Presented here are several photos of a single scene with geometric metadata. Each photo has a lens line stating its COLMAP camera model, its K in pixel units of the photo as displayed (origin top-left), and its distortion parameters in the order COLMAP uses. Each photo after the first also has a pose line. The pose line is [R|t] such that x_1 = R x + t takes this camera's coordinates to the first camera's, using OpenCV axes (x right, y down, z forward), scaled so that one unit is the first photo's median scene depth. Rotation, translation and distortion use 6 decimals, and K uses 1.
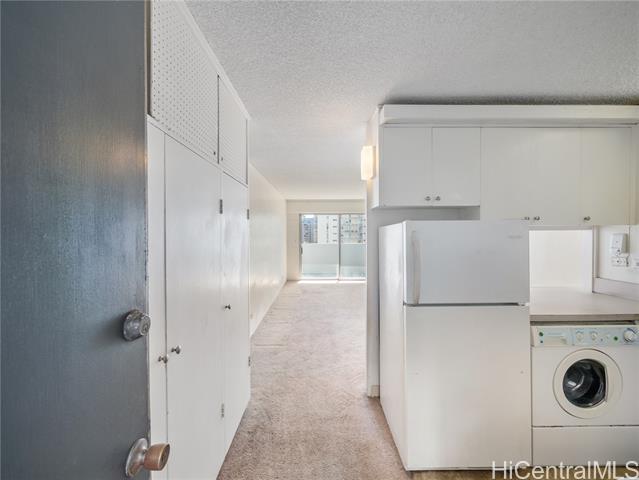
lens RADIAL K [[266.4, 0, 320.6], [0, 266.4, 236.9], [0, 0, 1]] dist [-0.009665, -0.000120]
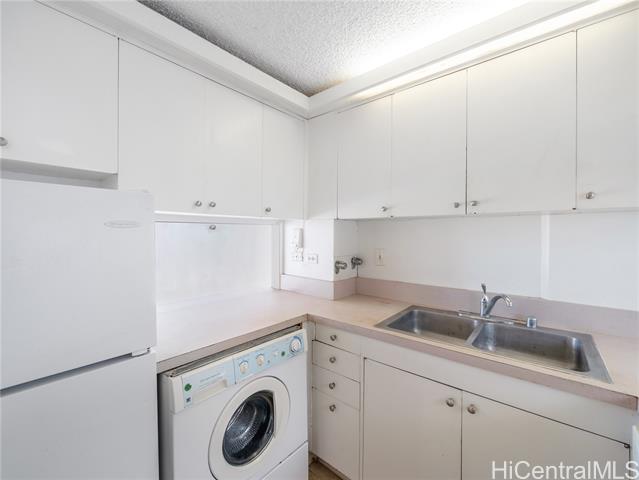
lens RADIAL K [[266.4, 0, 317.9], [0, 266.4, 235.8], [0, 0, 1]] dist [-0.009665, -0.000120]
pose [[0.657122, 0.001181, 0.753784, 0.560634], [-0.001480, 0.999999, -0.000277, 0.020381], [-0.753783, -0.000933, 0.657123, 0.369289]]
